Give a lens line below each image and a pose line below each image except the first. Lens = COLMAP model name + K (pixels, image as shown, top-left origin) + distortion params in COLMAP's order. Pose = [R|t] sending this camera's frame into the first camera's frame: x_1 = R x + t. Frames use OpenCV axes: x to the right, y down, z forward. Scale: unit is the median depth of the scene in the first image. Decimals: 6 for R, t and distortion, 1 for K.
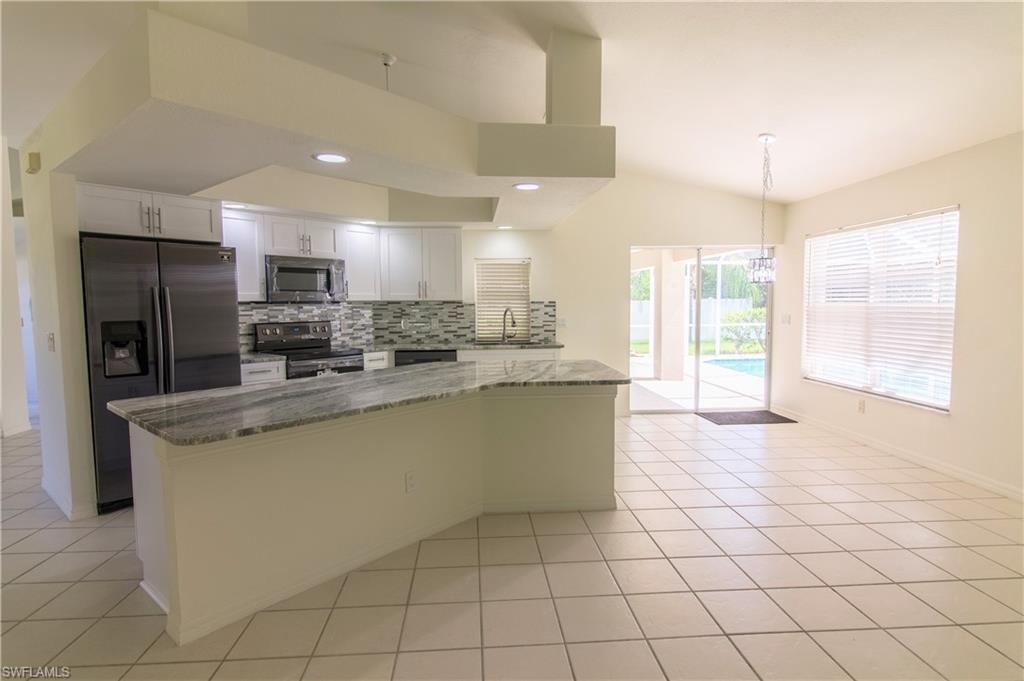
lens RADIAL K [[543.8, 0, 507.8], [0, 543.8, 336.1], [0, 0, 1]] dist [0.016304, 0.000448]
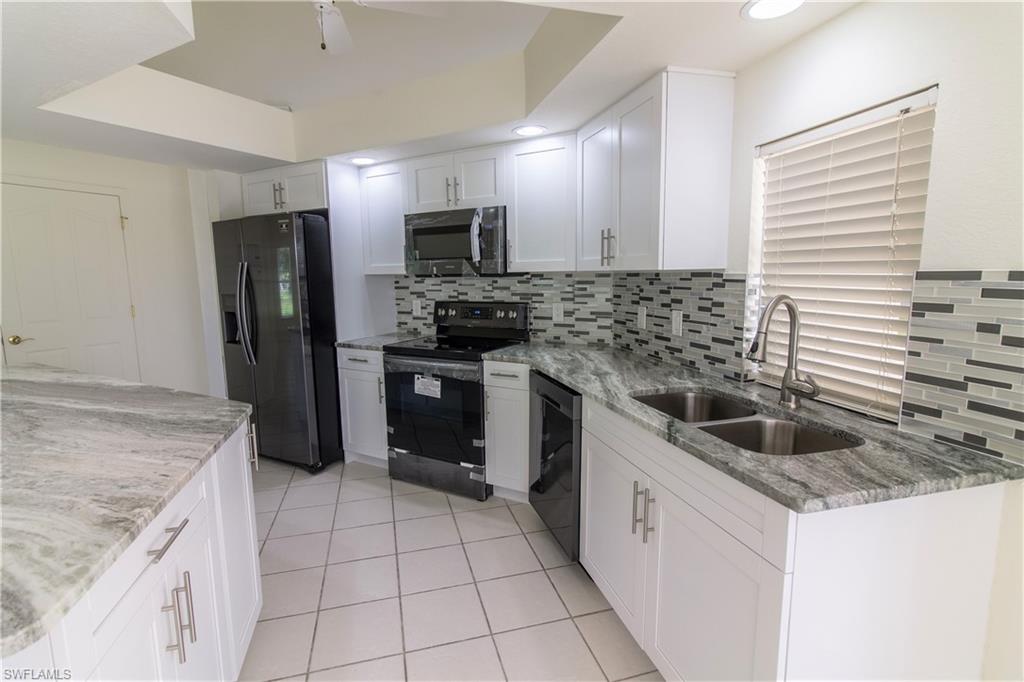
lens RADIAL K [[485.8, 0, 504.4], [0, 485.8, 340.4], [0, 0, 1]] dist [0.000073, 0.001517]
pose [[0.193380, 0.136651, -0.971561, 0.225166], [-0.050514, 0.990326, 0.129236, -0.052730], [0.979823, 0.024085, 0.198412, 0.788298]]
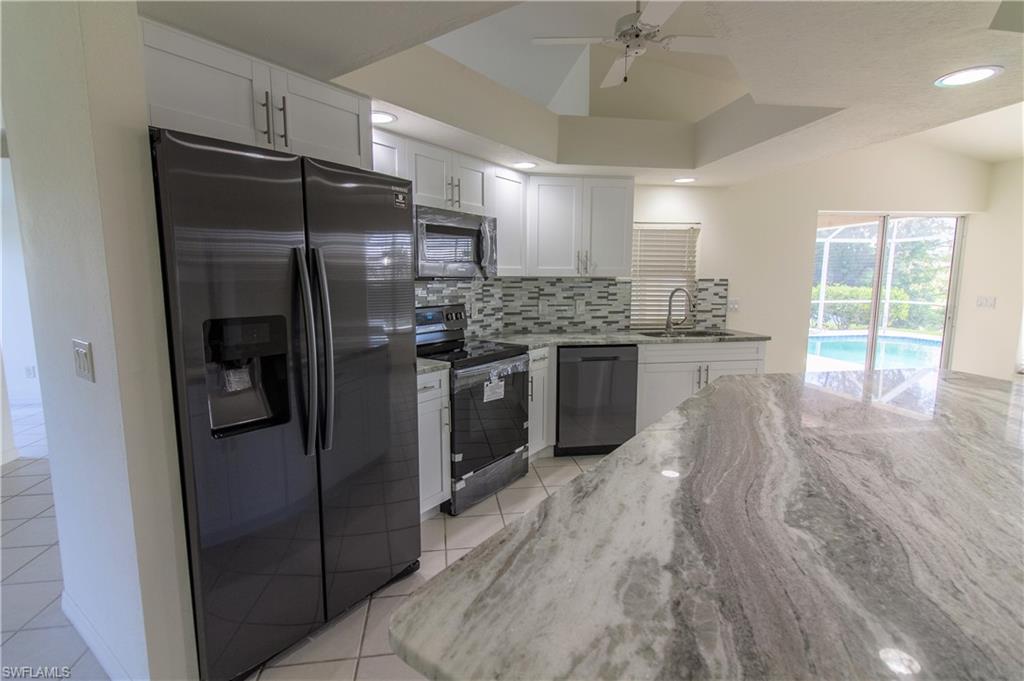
lens RADIAL K [[485.8, 0, 511.6], [0, 485.8, 336.4], [0, 0, 1]] dist [0.000073, 0.001517]
pose [[0.996375, -0.003363, 0.085007, -0.291835], [-0.001546, 0.998338, 0.057613, -0.020715], [-0.085059, -0.057535, 0.994713, 0.322735]]
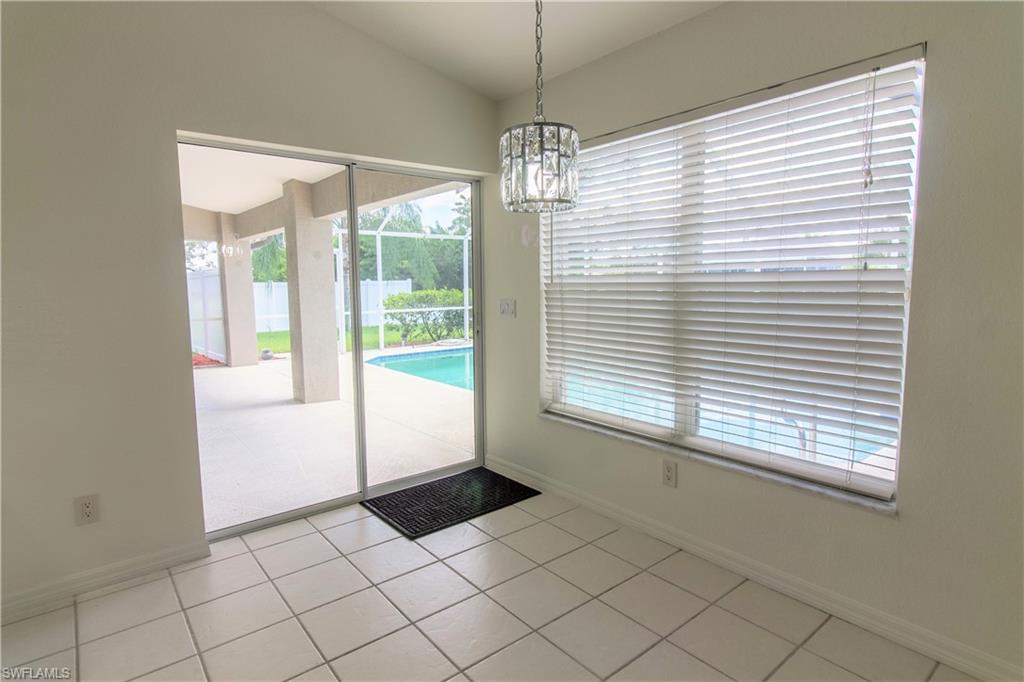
lens RADIAL K [[543.8, 0, 511.0], [0, 543.8, 337.2], [0, 0, 1]] dist [0.016304, 0.000448]
pose [[0.818194, -0.058790, 0.571929, 0.193829], [0.040373, 0.998178, 0.044847, -0.026360], [-0.573524, -0.013603, 0.819076, 0.553619]]
